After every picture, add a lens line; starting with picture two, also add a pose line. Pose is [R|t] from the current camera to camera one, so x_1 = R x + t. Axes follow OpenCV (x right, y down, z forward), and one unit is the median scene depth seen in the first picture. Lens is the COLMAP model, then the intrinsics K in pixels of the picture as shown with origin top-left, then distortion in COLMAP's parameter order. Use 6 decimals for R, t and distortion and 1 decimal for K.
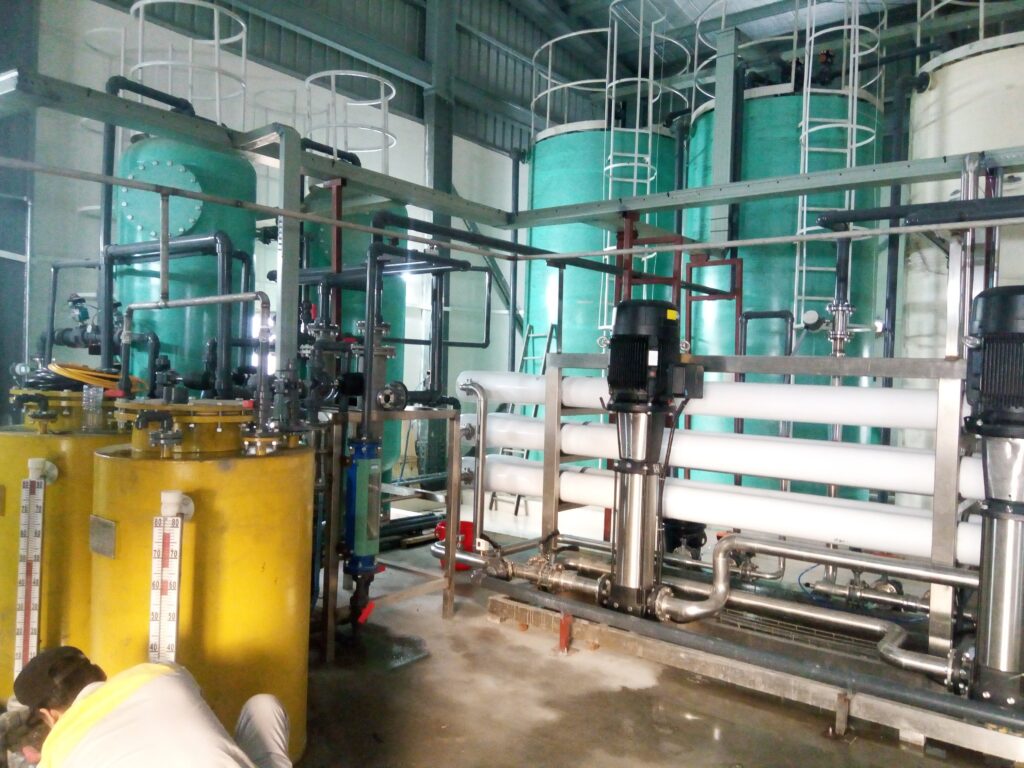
lens RADIAL K [[803.7, 0, 511.4], [0, 803.7, 386.3], [0, 0, 1]] dist [0.061912, -0.085852]
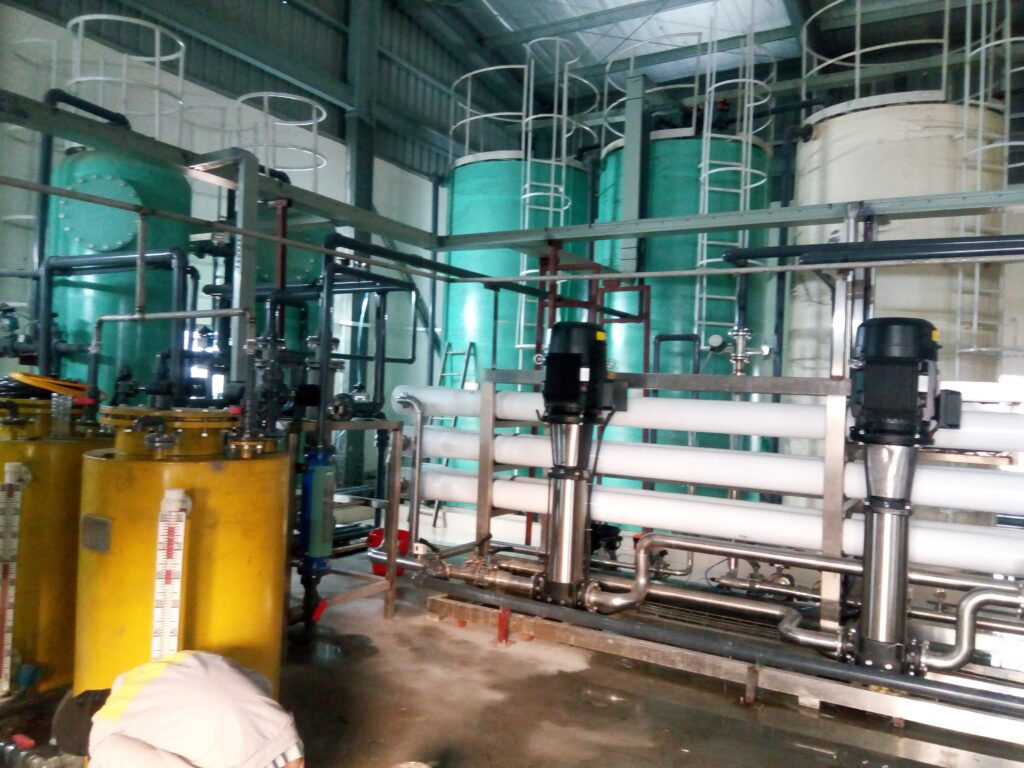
lens RADIAL K [[803.7, 0, 511.3], [0, 803.7, 387.3], [0, 0, 1]] dist [0.061912, -0.085852]
pose [[0.991564, 0.011193, 0.129134, -0.054921], [-0.008436, 0.999725, -0.021881, 0.006192], [-0.129343, 0.020607, 0.991386, -0.070610]]
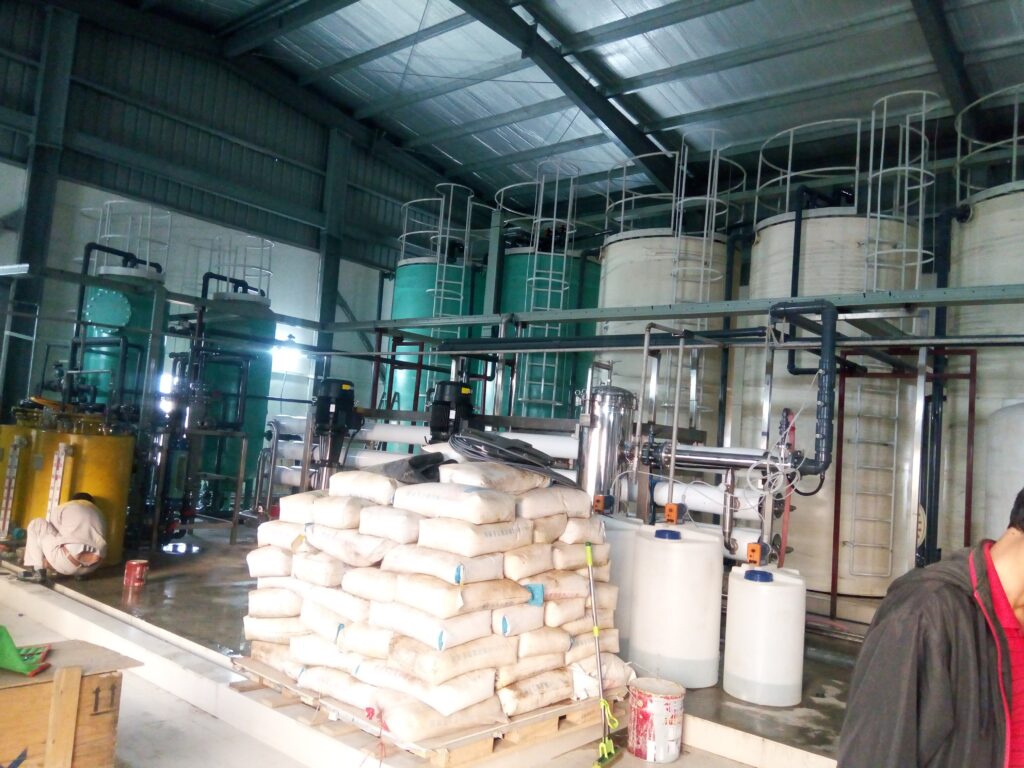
lens RADIAL K [[803.7, 0, 517.3], [0, 803.7, 380.9], [0, 0, 1]] dist [0.061912, -0.085852]
pose [[0.998794, 0.045532, -0.018374, 0.547978], [-0.047067, 0.994433, -0.094275, 0.053208], [0.013979, 0.095027, 0.995377, -0.818494]]
